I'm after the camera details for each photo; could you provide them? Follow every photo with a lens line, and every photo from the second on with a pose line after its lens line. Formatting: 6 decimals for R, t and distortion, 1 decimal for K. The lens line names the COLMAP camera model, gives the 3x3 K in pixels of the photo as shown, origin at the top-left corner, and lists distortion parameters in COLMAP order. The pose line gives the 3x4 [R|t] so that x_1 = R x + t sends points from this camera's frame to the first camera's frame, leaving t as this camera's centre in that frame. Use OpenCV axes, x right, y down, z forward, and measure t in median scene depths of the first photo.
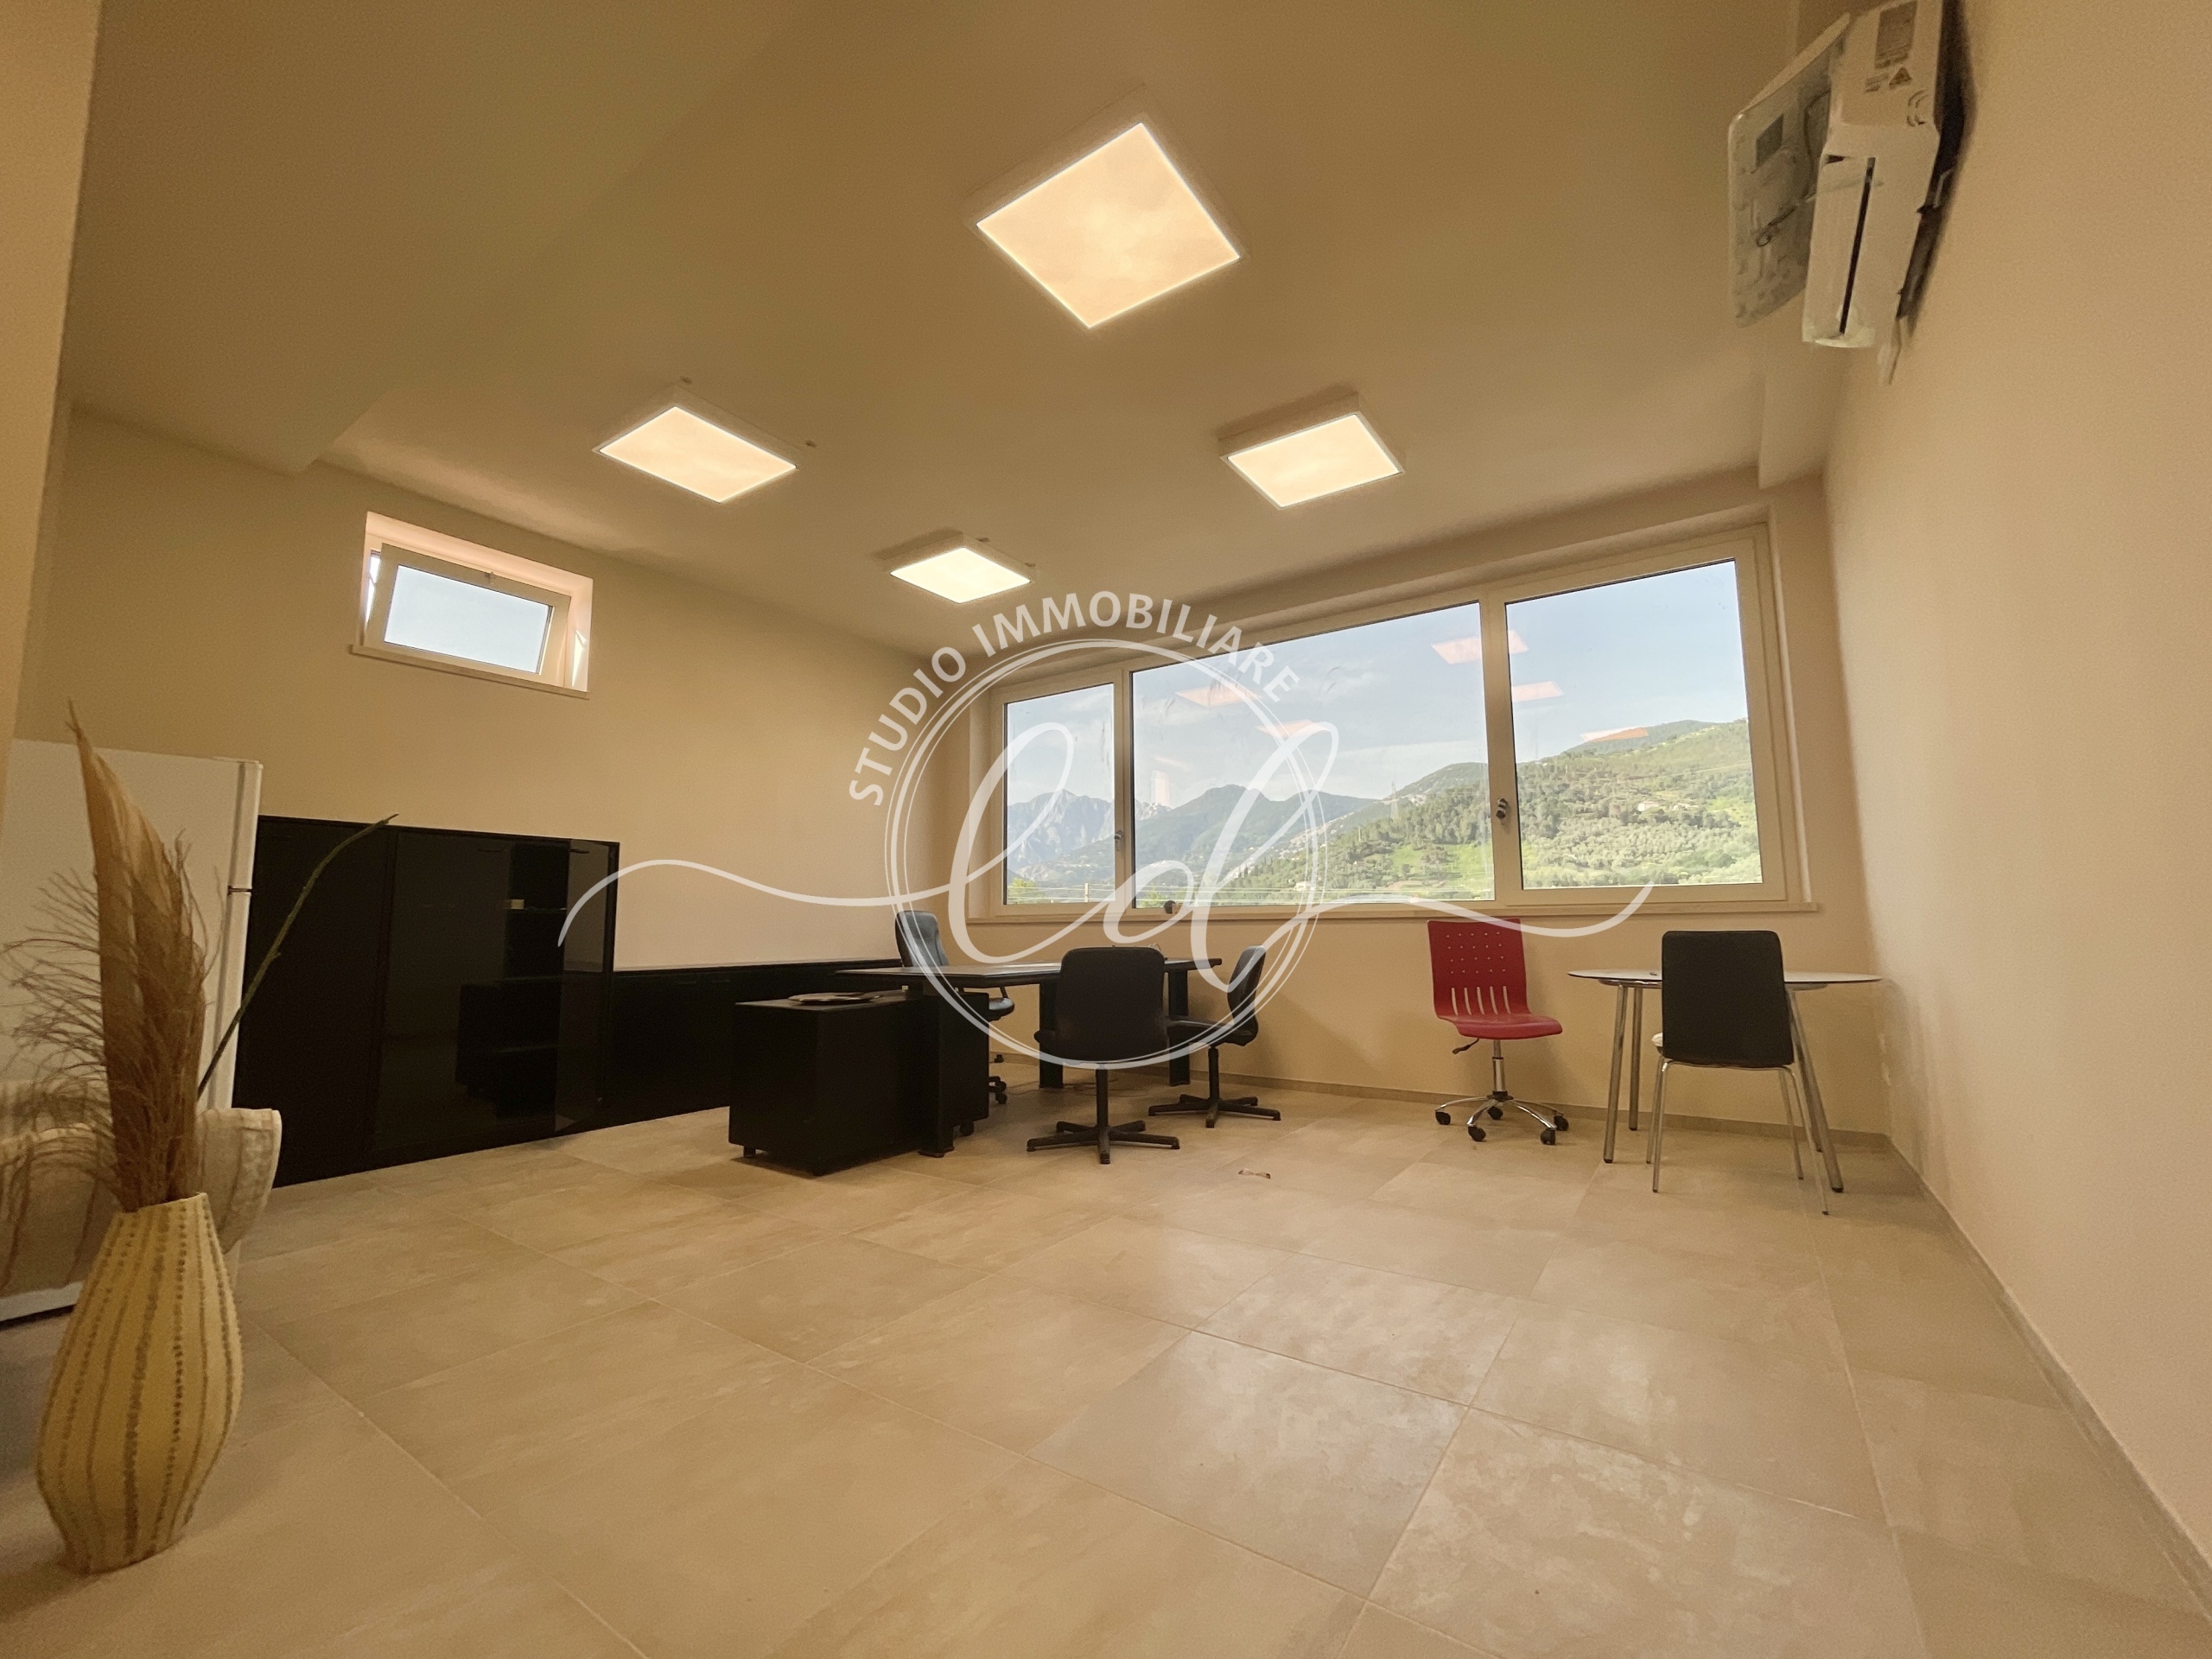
lens RADIAL K [[893.9, 0, 1095.9], [0, 893.9, 831.9], [0, 0, 1]] dist [-0.000913, 0.000660]
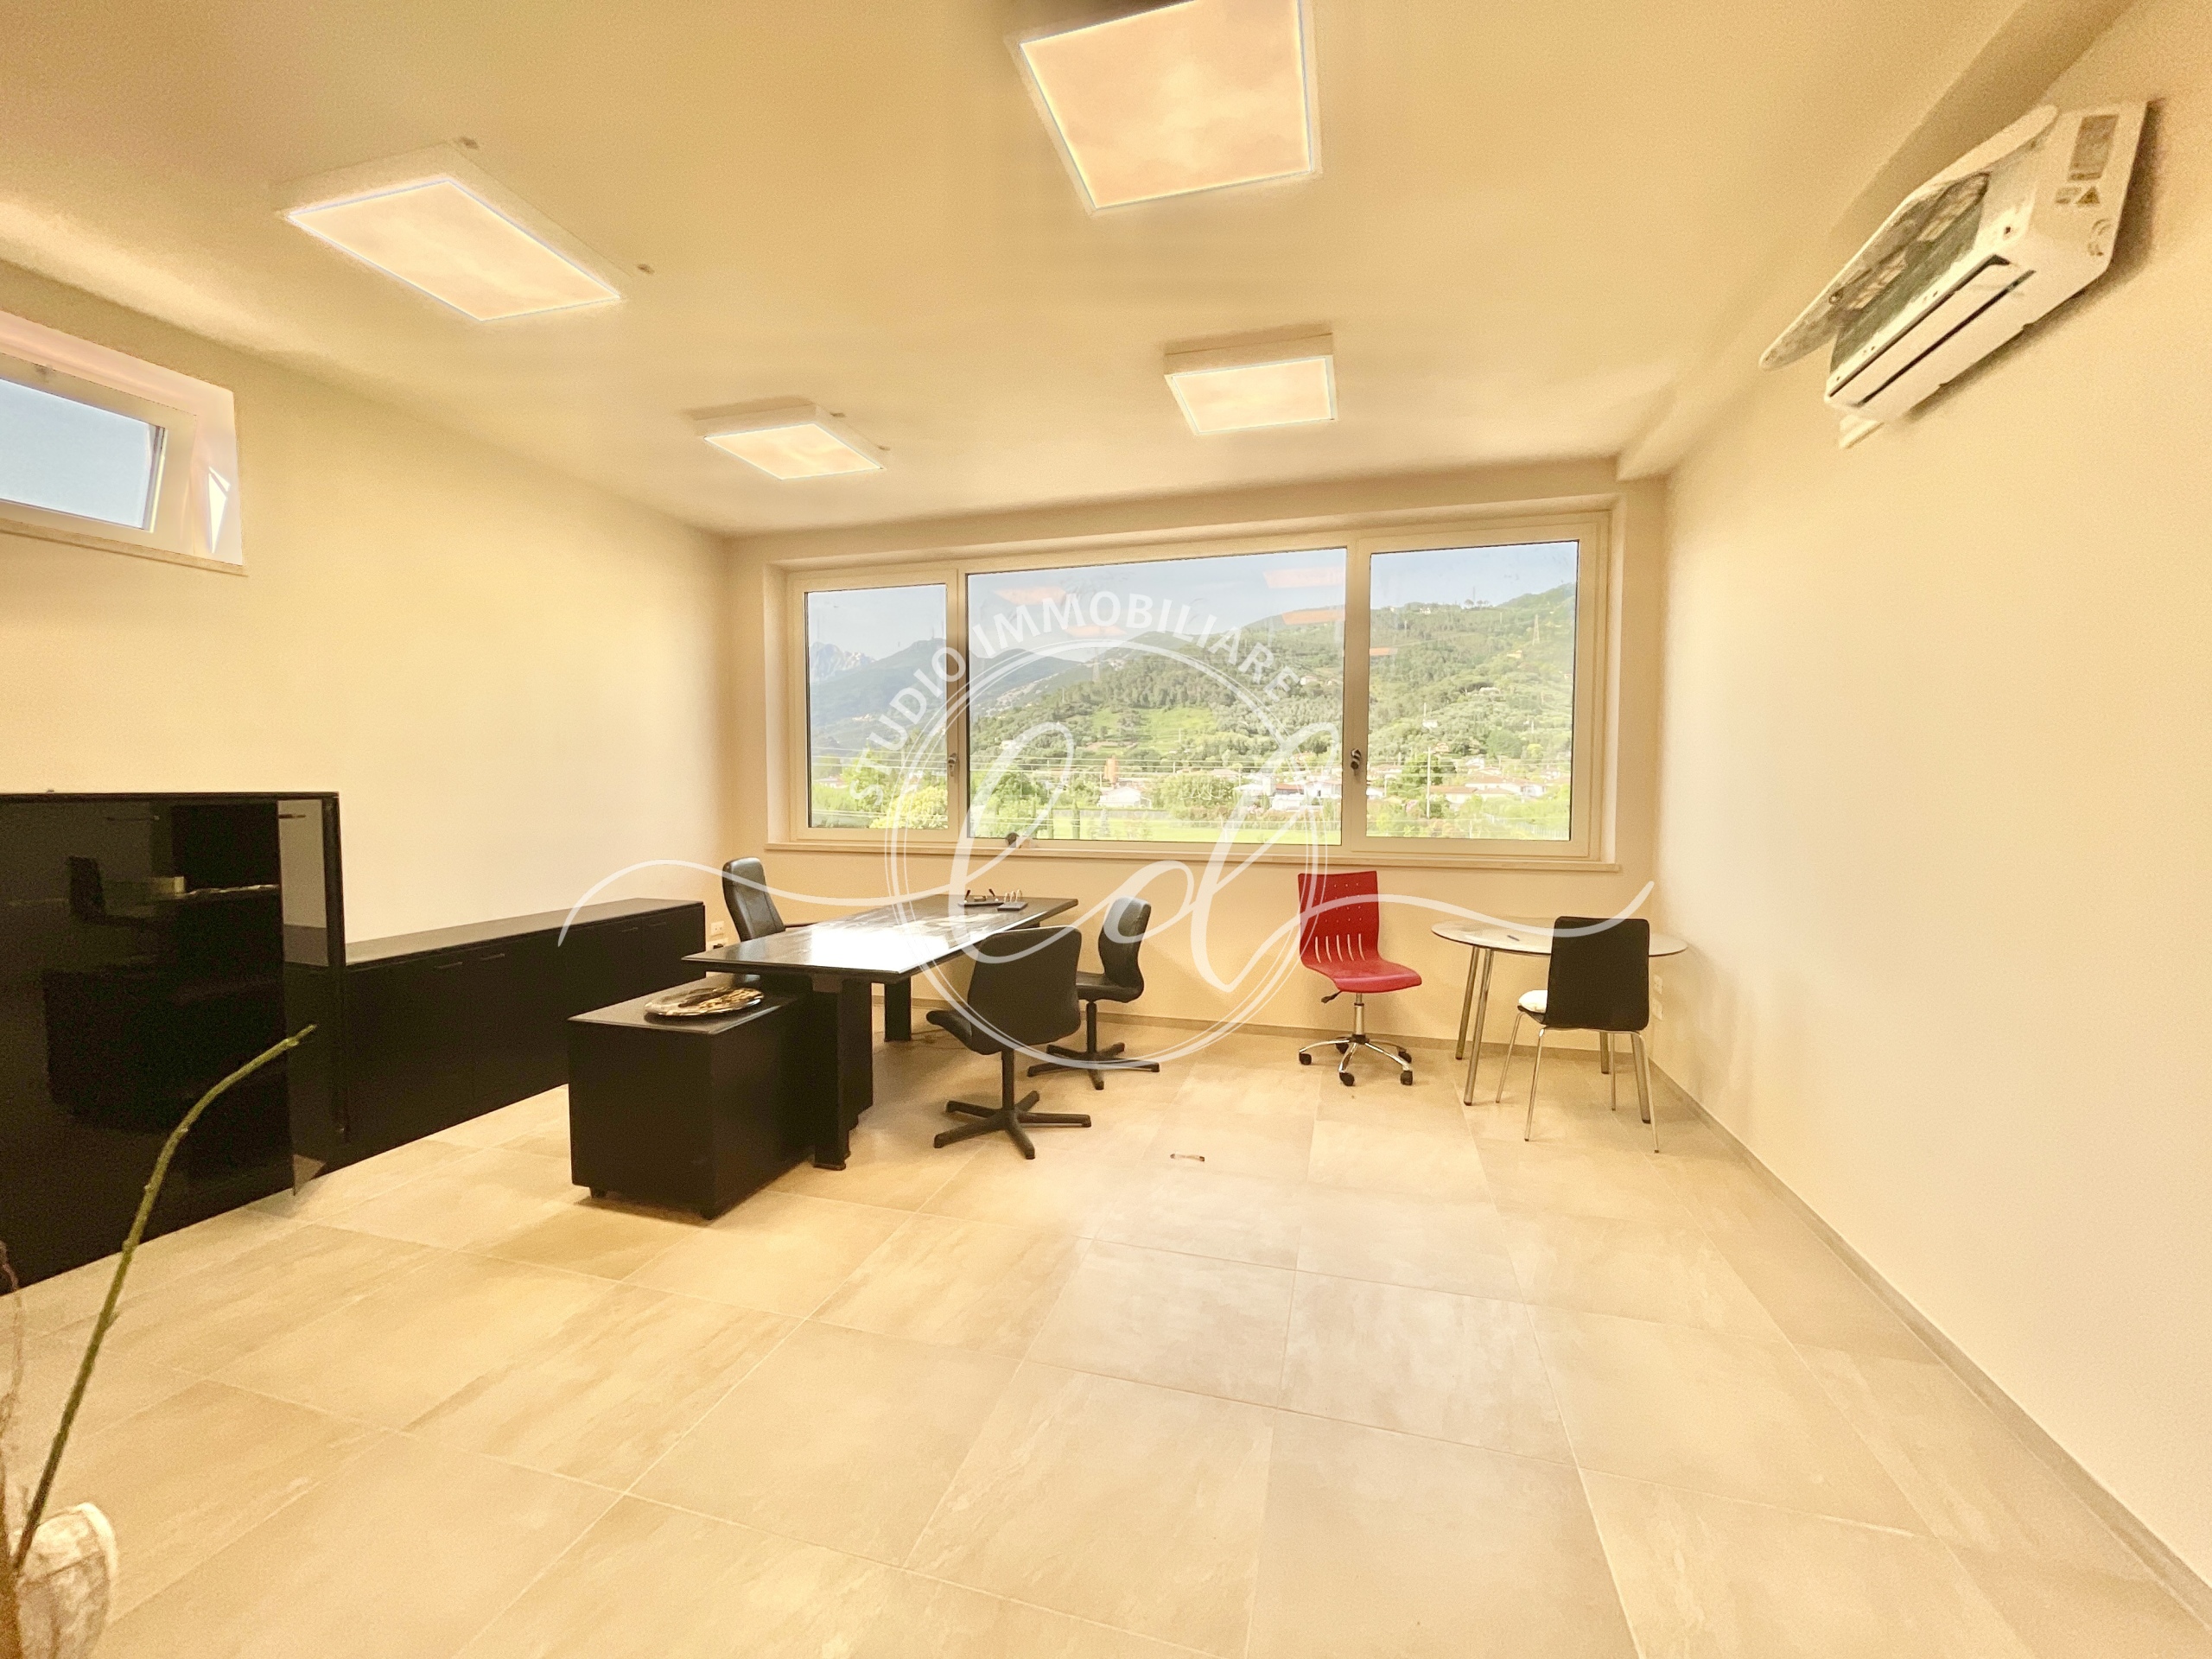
lens RADIAL K [[891.2, 0, 1091.7], [0, 891.2, 826.9], [0, 0, 1]] dist [0.008300, -0.002697]
pose [[0.948537, -0.005807, 0.316613, -0.188409], [-0.043141, 0.988140, 0.147369, -0.099278], [-0.313714, -0.153444, 0.937037, 0.121289]]
